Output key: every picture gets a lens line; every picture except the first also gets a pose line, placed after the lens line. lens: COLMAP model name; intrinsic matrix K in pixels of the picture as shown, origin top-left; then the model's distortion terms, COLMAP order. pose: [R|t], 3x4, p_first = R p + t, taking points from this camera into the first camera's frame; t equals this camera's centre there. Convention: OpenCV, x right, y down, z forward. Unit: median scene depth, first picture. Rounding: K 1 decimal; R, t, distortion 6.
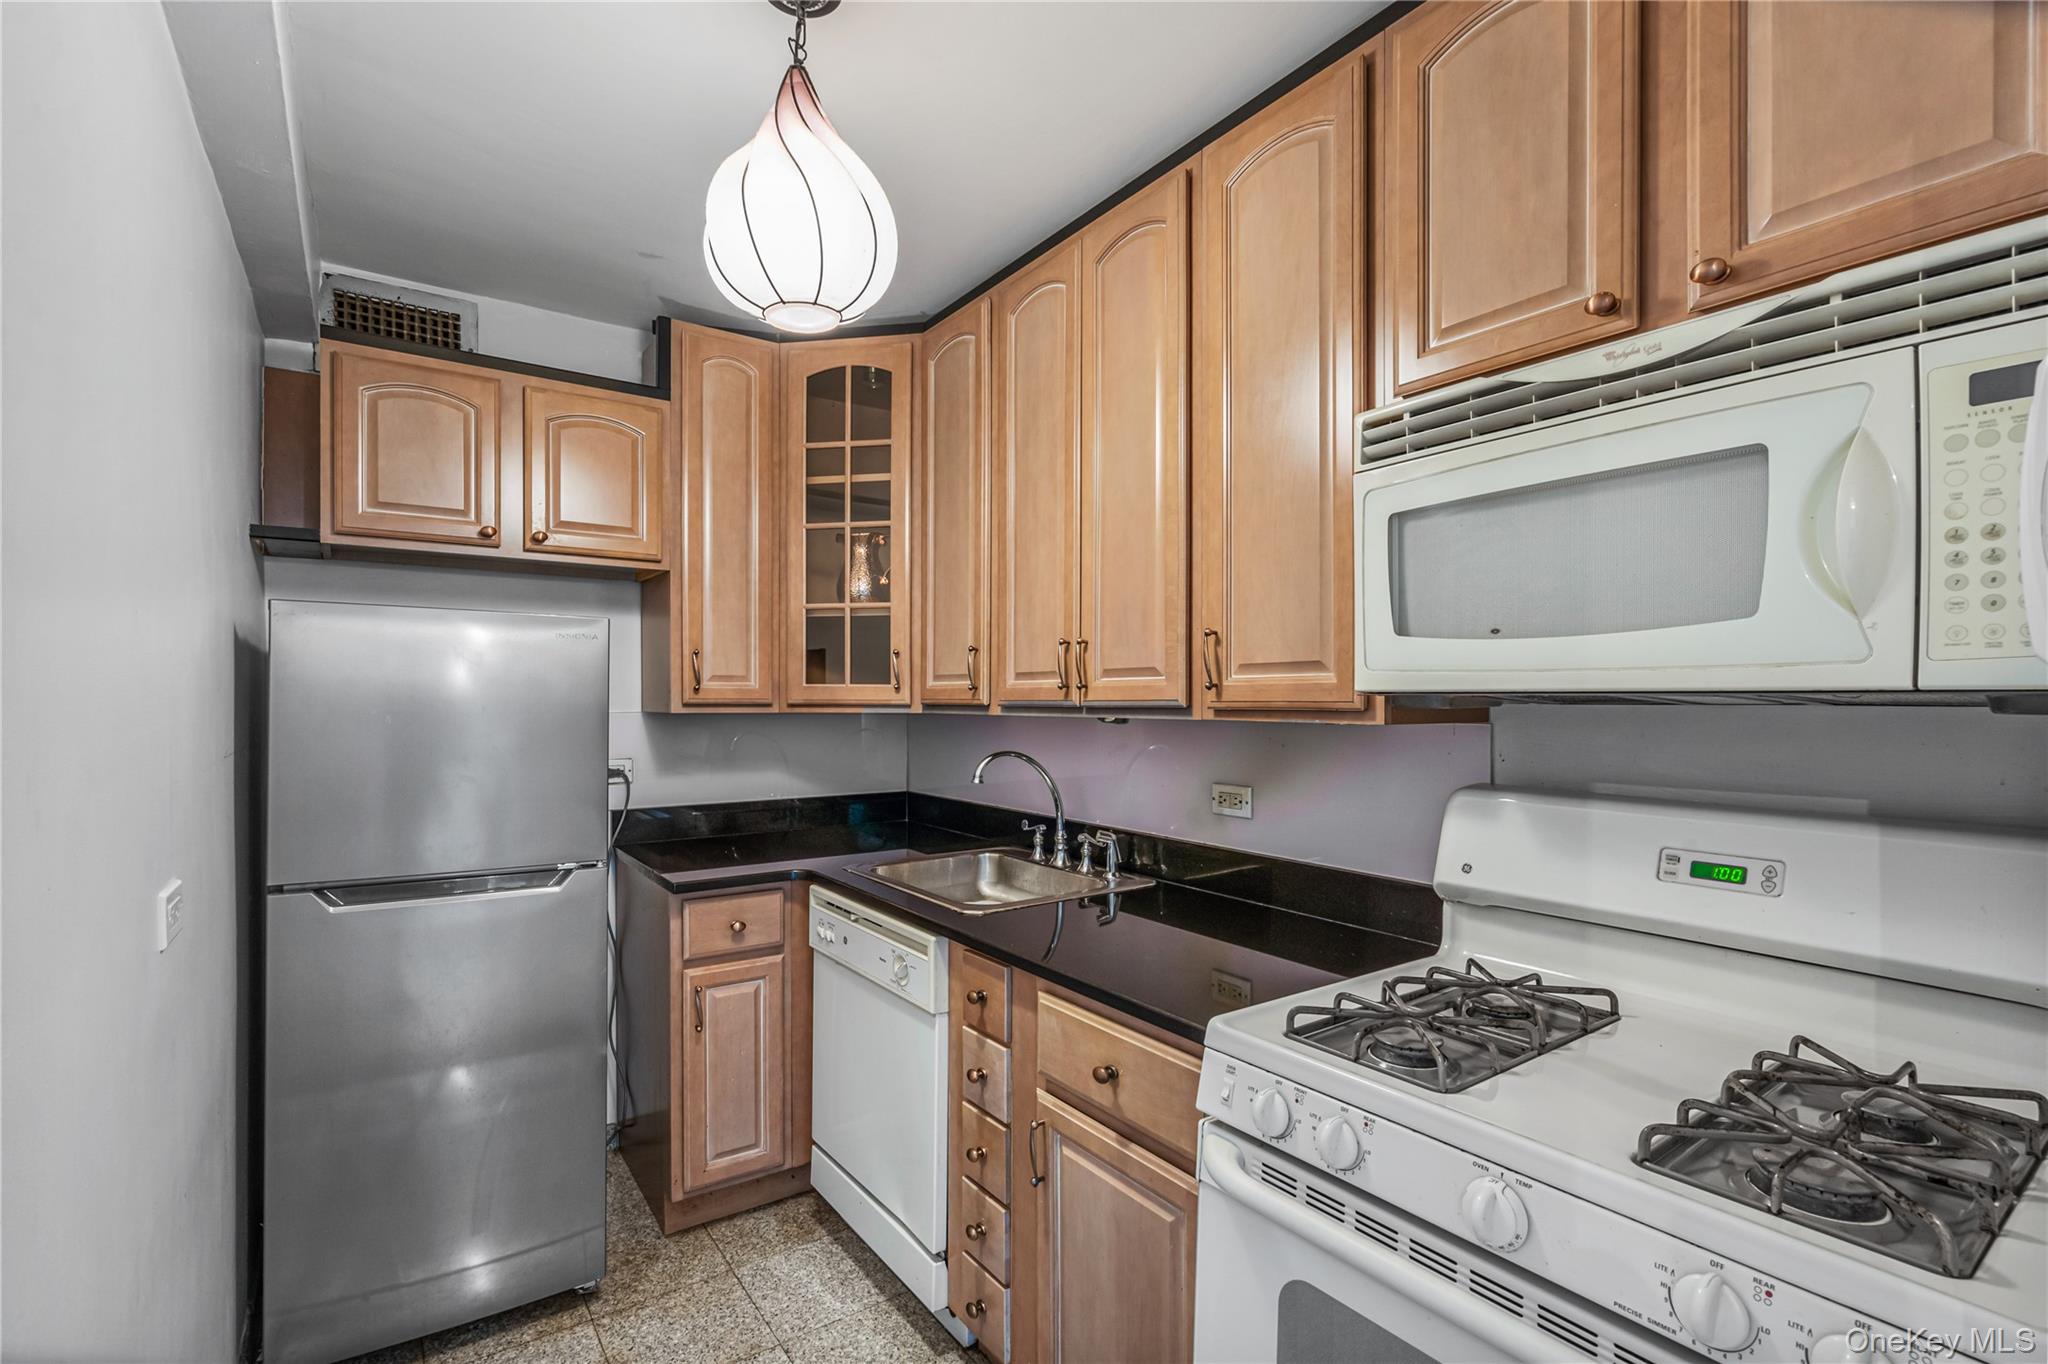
lens RADIAL K [[938.3, 0, 1027.2], [0, 938.3, 683.9], [0, 0, 1]] dist [-0.001624, 0.000134]
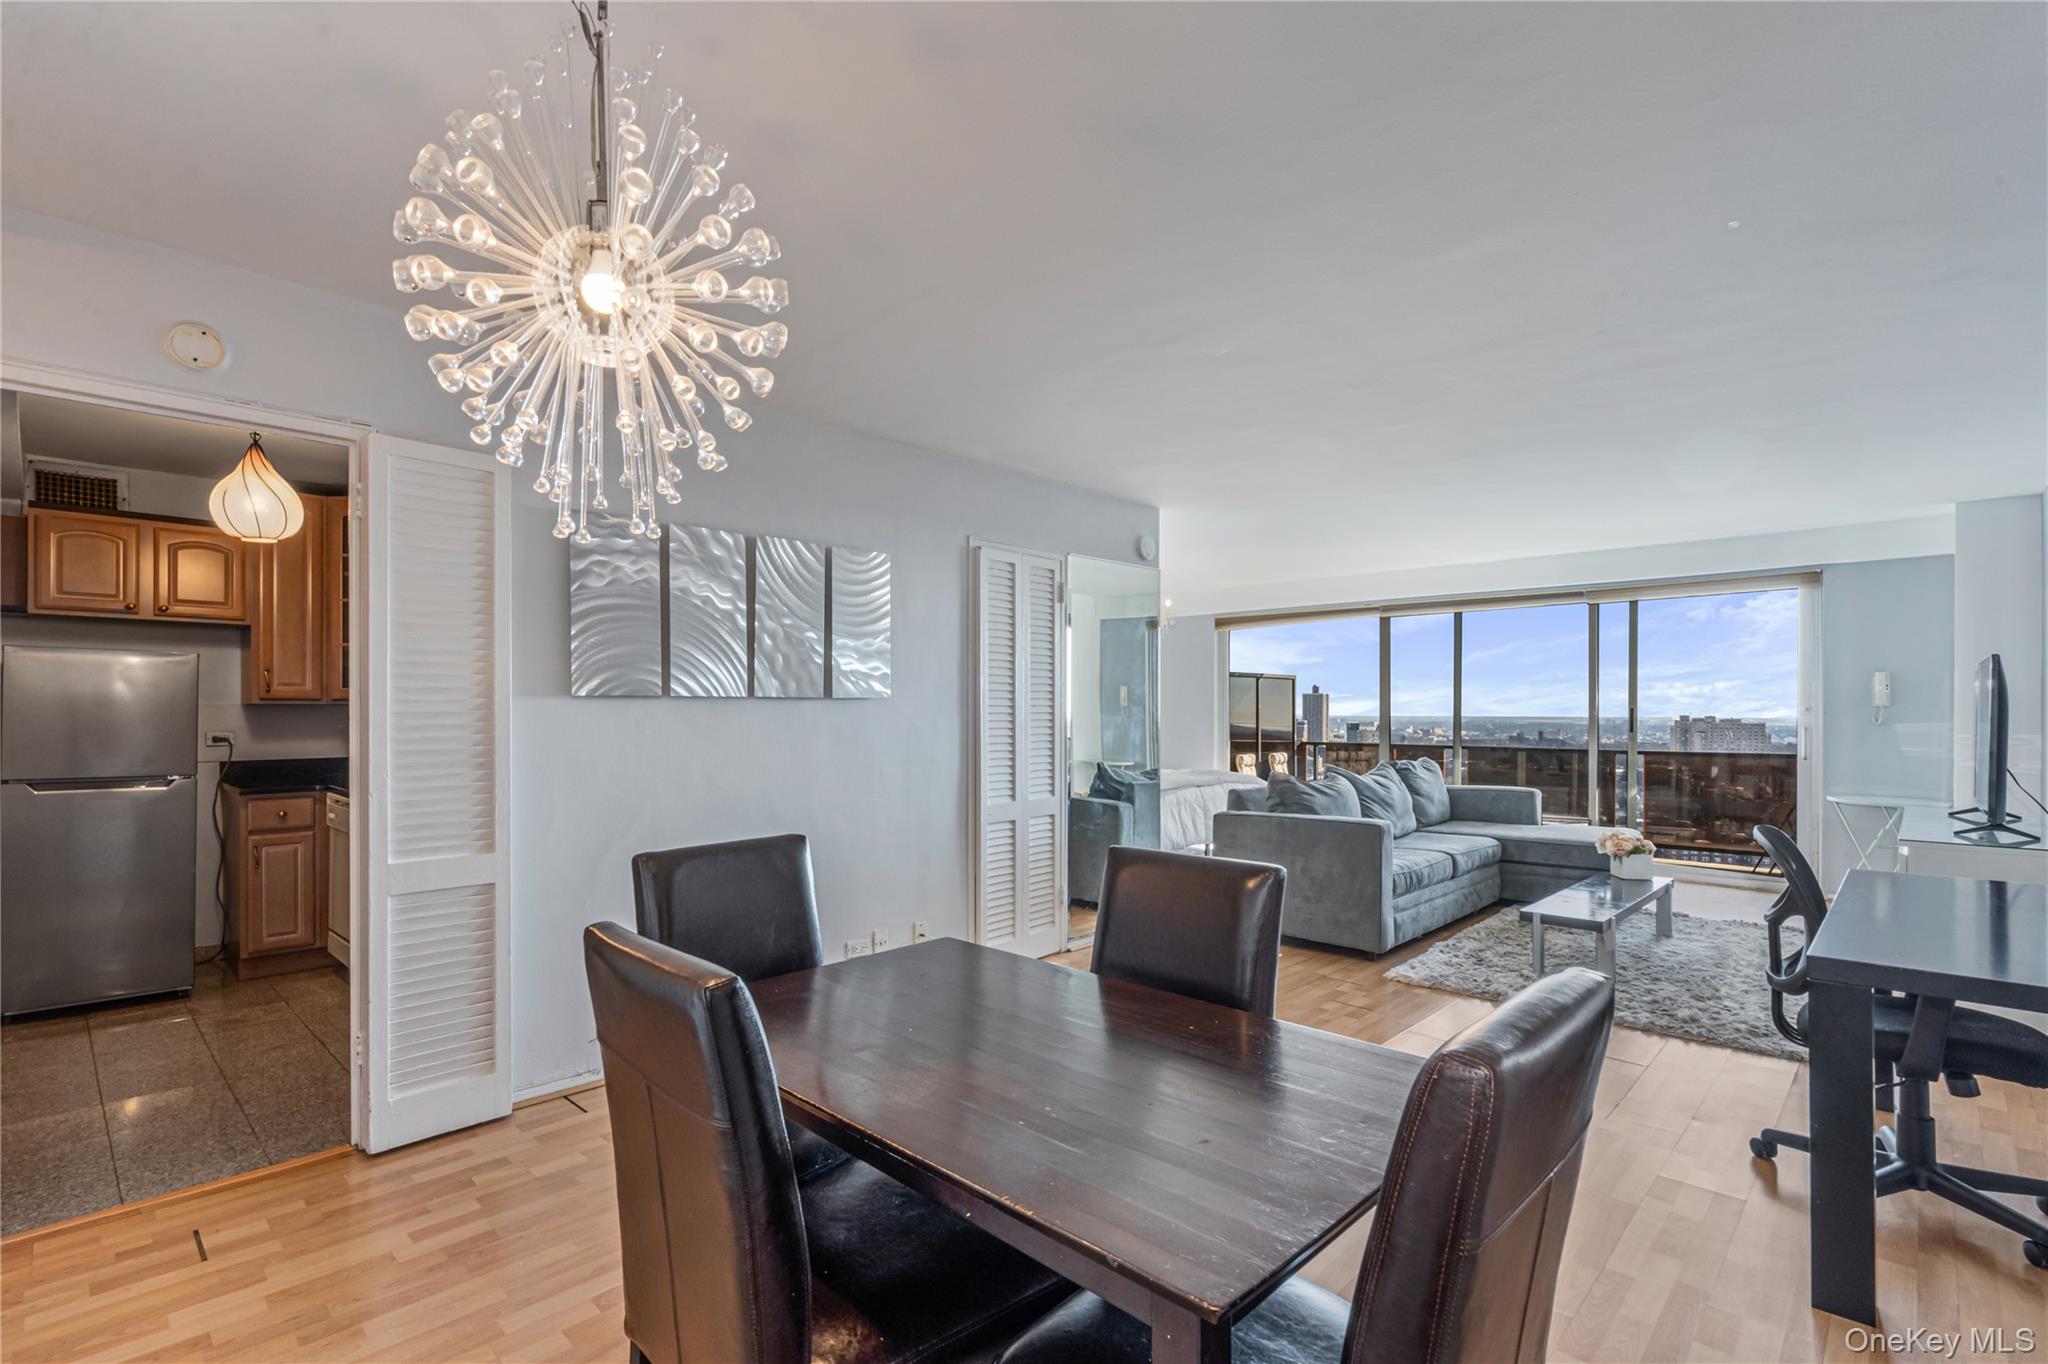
lens RADIAL K [[938.3, 0, 1020.4], [0, 938.3, 687.5], [0, 0, 1]] dist [-0.001624, 0.000134]
pose [[0.978788, -0.002712, 0.204860, 0.756829], [0.007021, 0.999769, -0.020312, 0.050648], [-0.204757, 0.021320, 0.978581, -1.156995]]
